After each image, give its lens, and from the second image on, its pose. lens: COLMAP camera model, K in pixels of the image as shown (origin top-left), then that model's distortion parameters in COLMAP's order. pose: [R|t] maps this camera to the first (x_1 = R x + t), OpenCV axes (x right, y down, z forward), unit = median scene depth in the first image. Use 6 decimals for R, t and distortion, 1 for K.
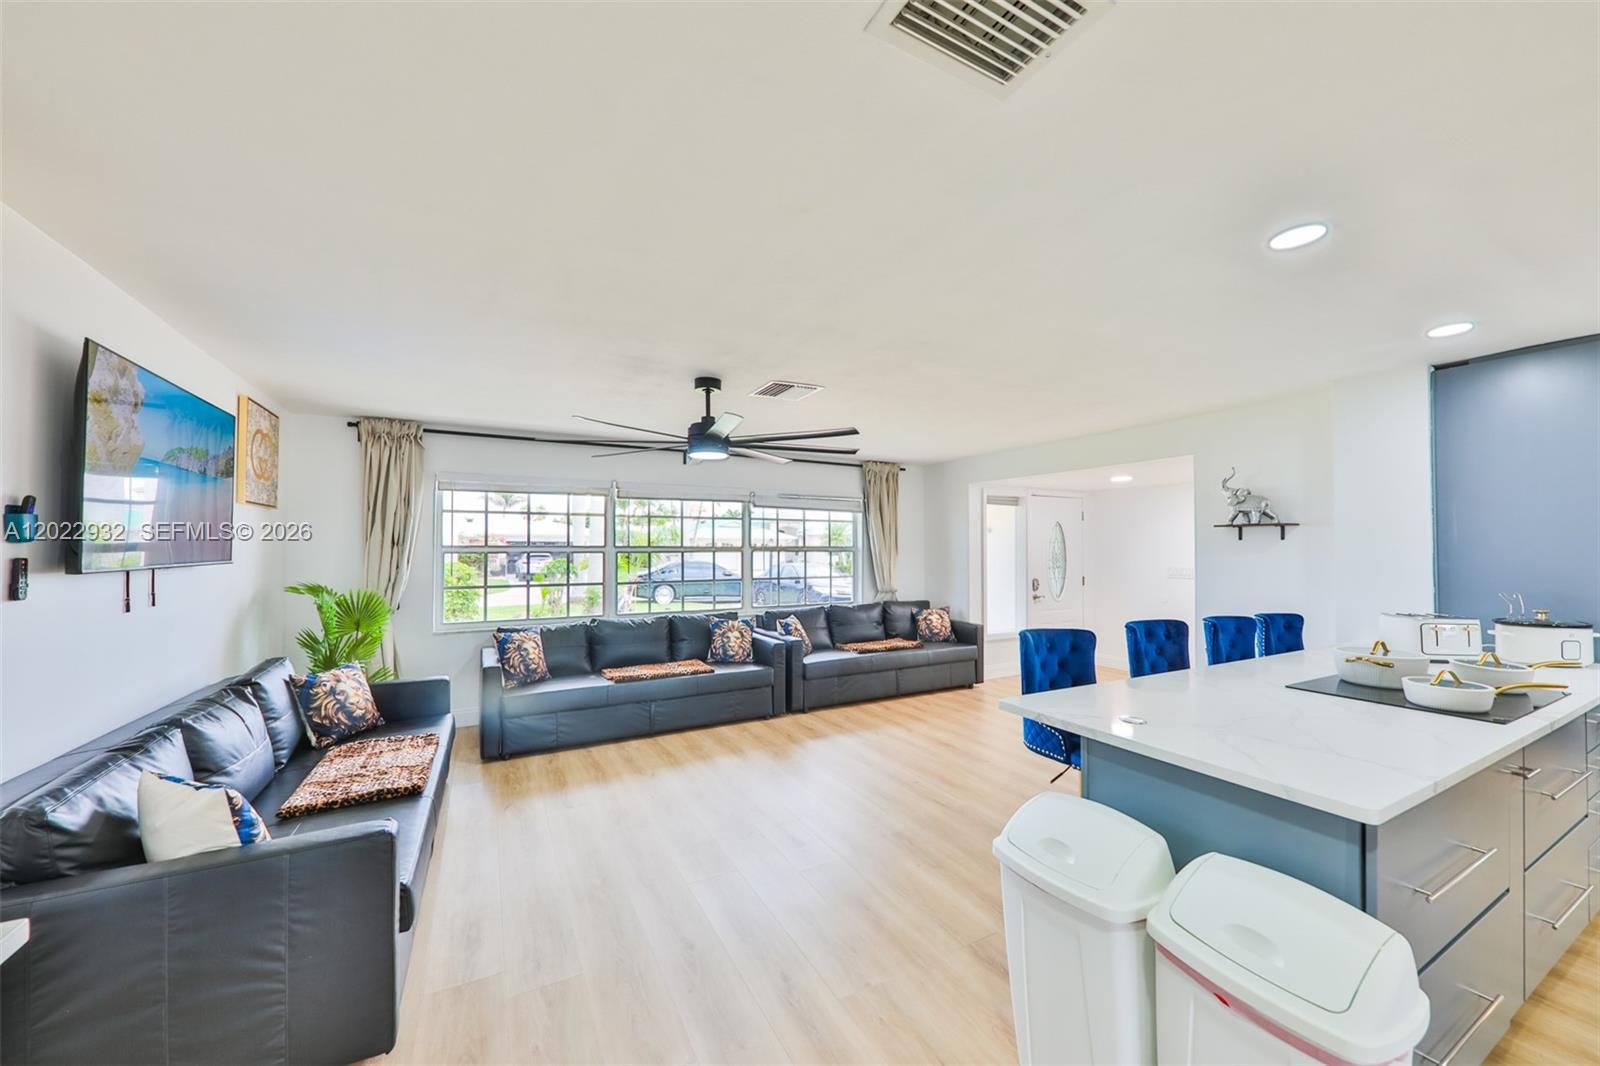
lens RADIAL K [[584.6, 0, 797.5], [0, 584.6, 539.0], [0, 0, 1]] dist [0.012189, -0.006774]
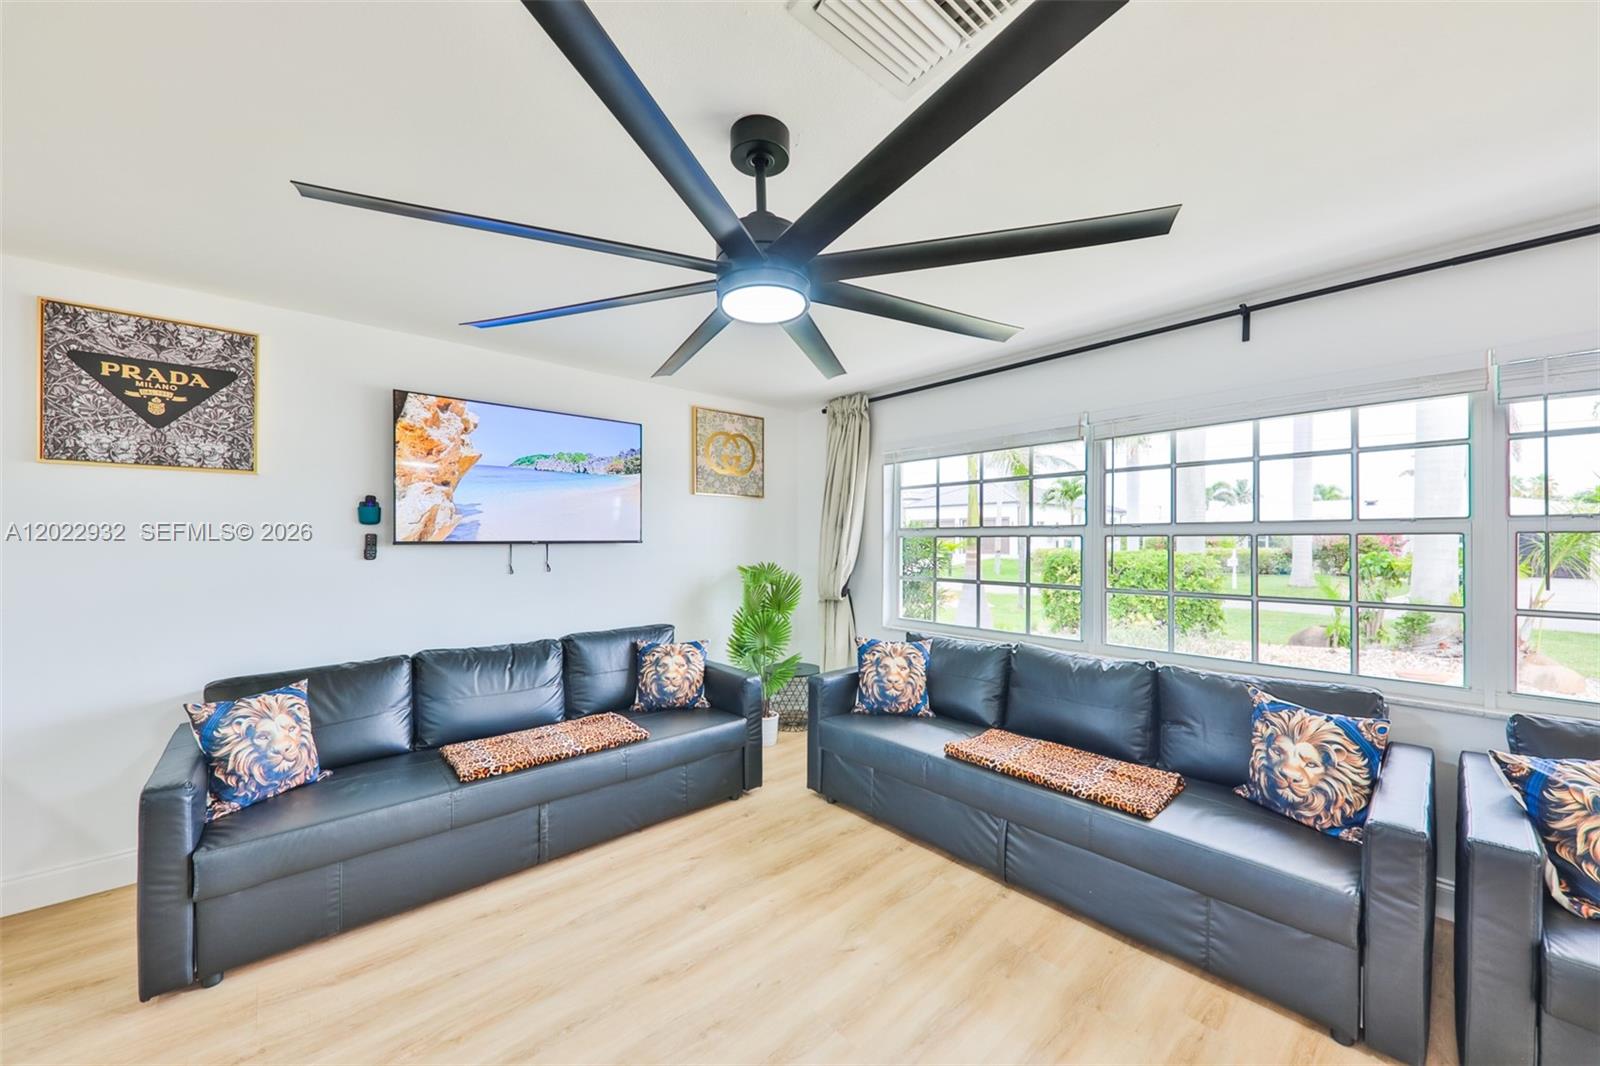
lens RADIAL K [[584.6, 0, 797.5], [0, 584.6, 539.0], [0, 0, 1]] dist [0.012189, -0.006774]
pose [[0.228829, -0.003763, -0.973459, 0.210860], [0.016586, 0.999862, 0.000033, 0.025741], [0.973325, -0.016154, 0.228860, 0.683437]]
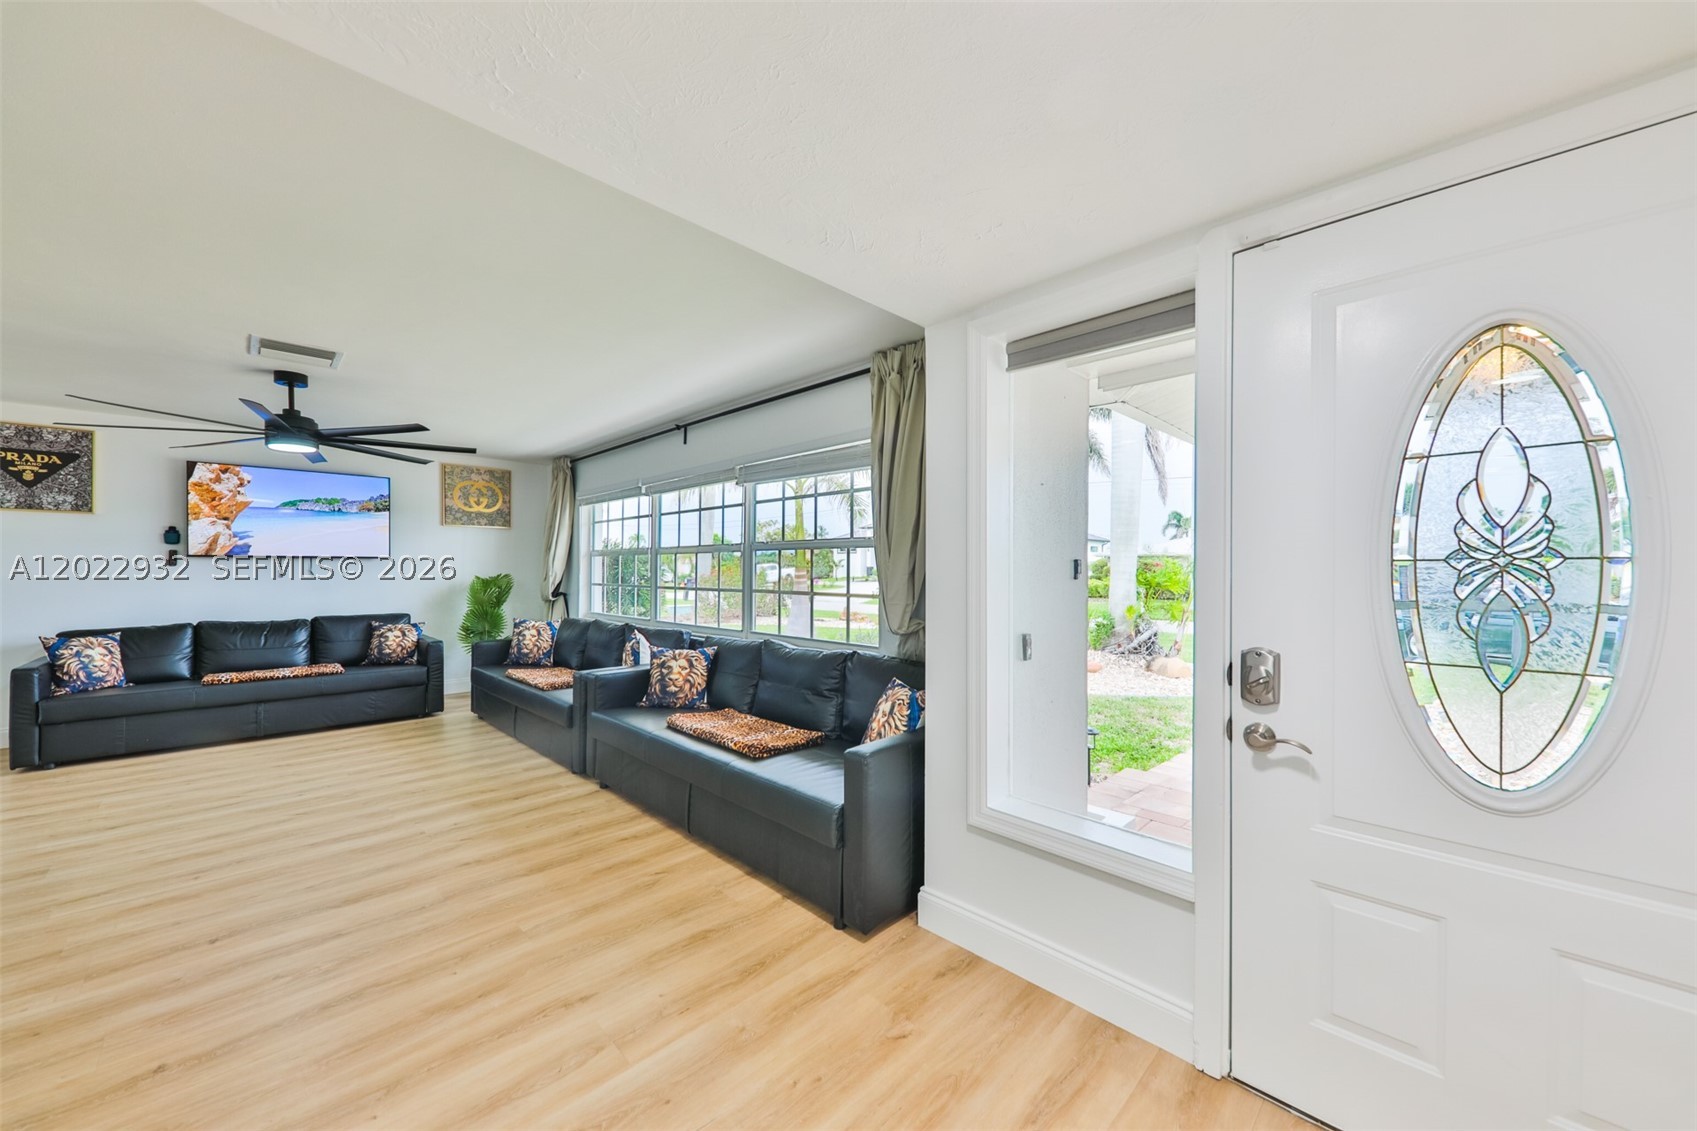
lens RADIAL K [[620.0, 0, 845.8], [0, 620.0, 571.8], [0, 0, 1]] dist [0.012189, -0.006774]
pose [[0.282613, 0.003961, -0.959226, 0.855701], [0.012502, 0.999891, 0.007812, 0.056704], [0.959153, -0.014200, 0.282532, 1.193008]]
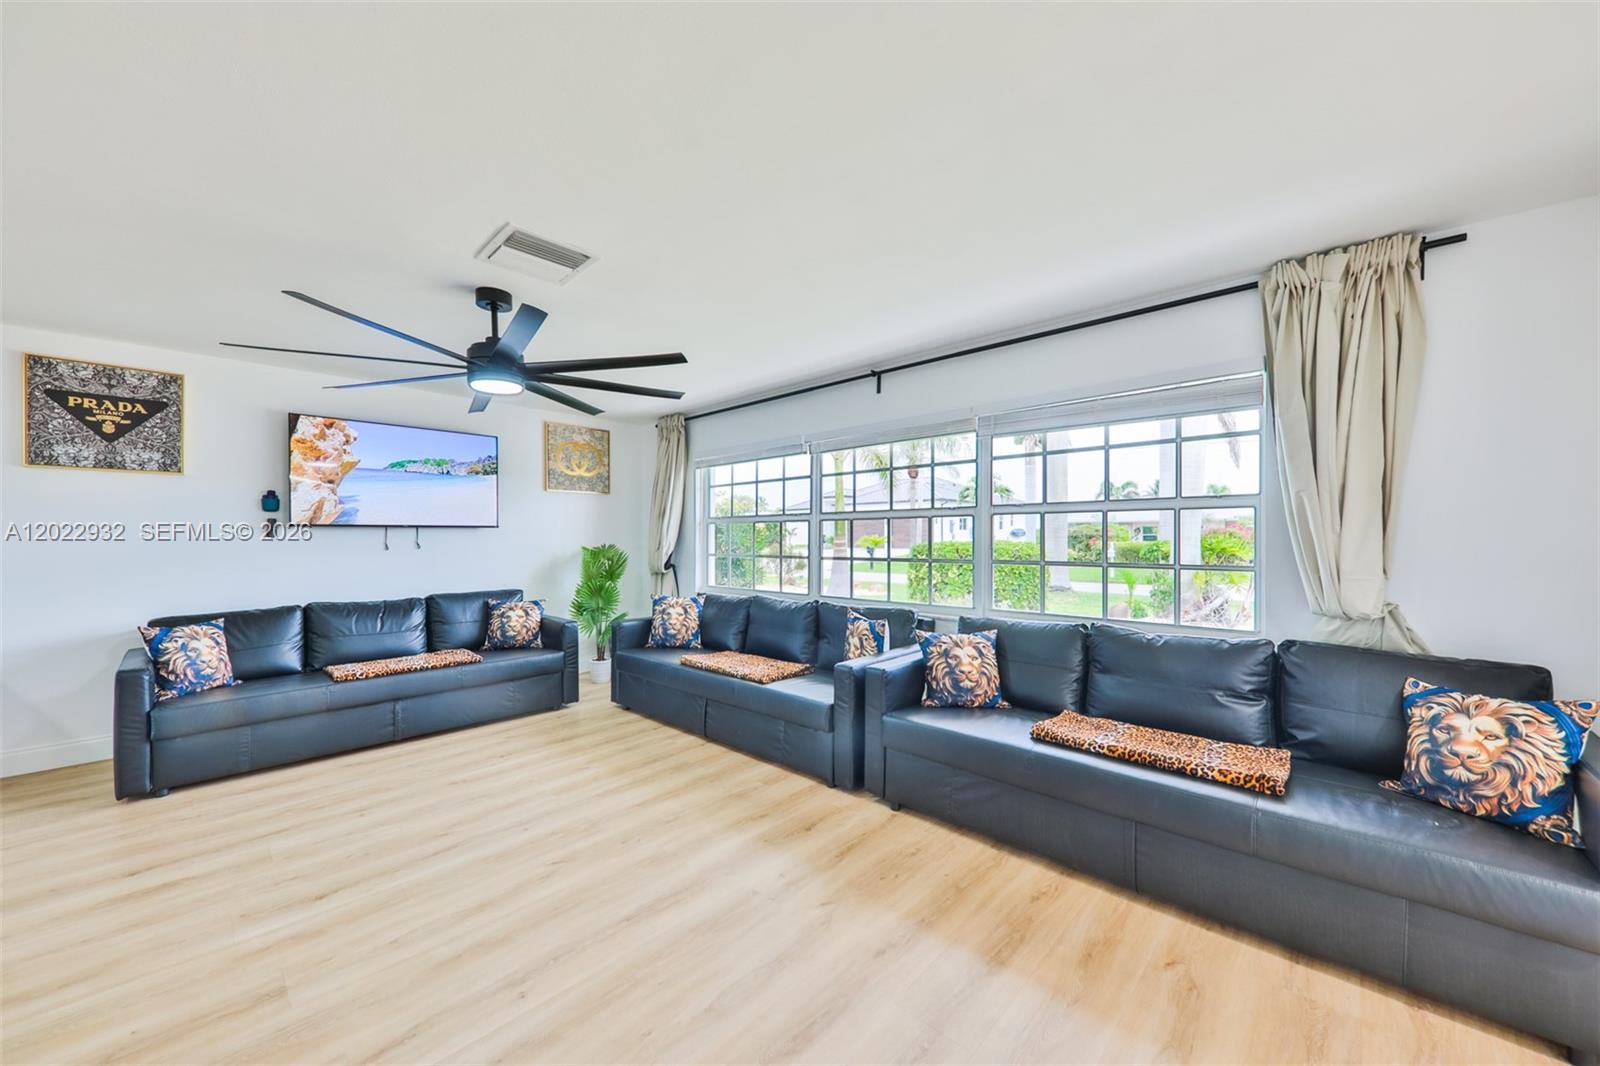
lens RADIAL K [[584.6, 0, 797.5], [0, 584.6, 539.0], [0, 0, 1]] dist [0.012189, -0.006774]
pose [[0.312946, 0.000099, -0.949771, 0.549415], [0.019239, 0.999794, 0.006443, 0.051822], [0.949576, -0.020289, 0.312879, 0.842273]]
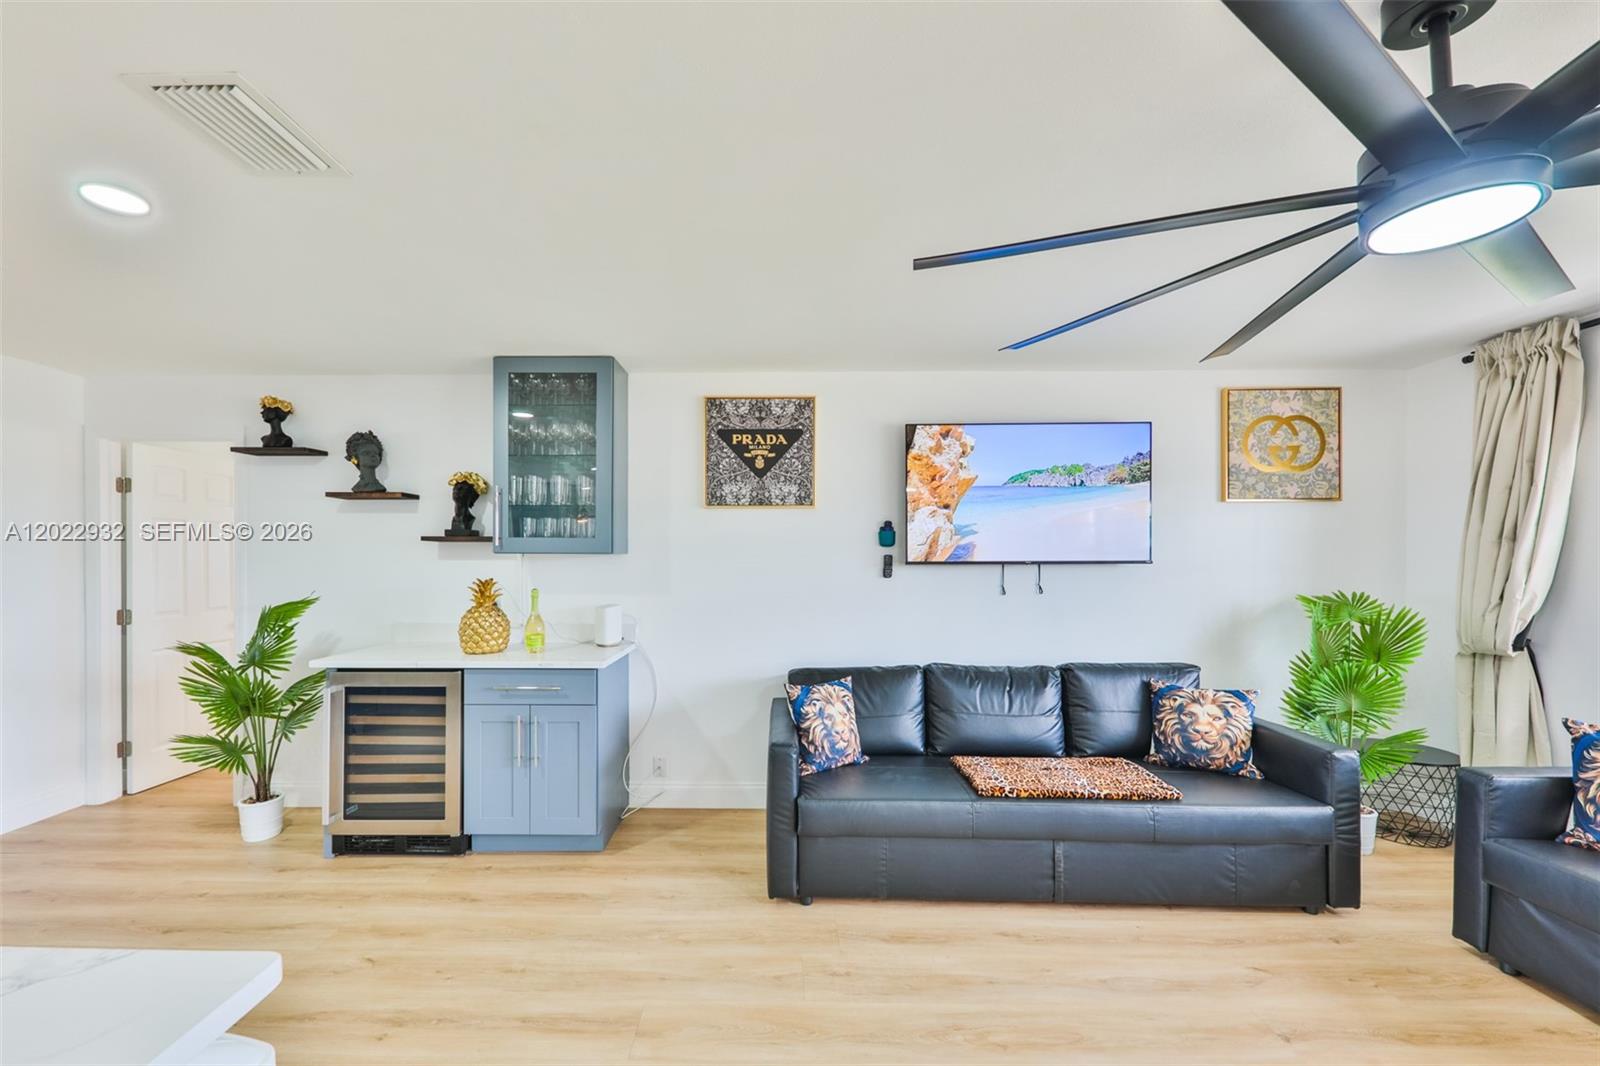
lens RADIAL K [[628.8, 0, 765.0], [0, 628.8, 560.7], [0, 0, 1]] dist [0.016987, -0.008547]
pose [[-0.492580, -0.001266, -0.870266, 0.232416], [0.013884, 0.999860, -0.009313, 0.024835], [0.870156, -0.016670, -0.492494, 0.629306]]
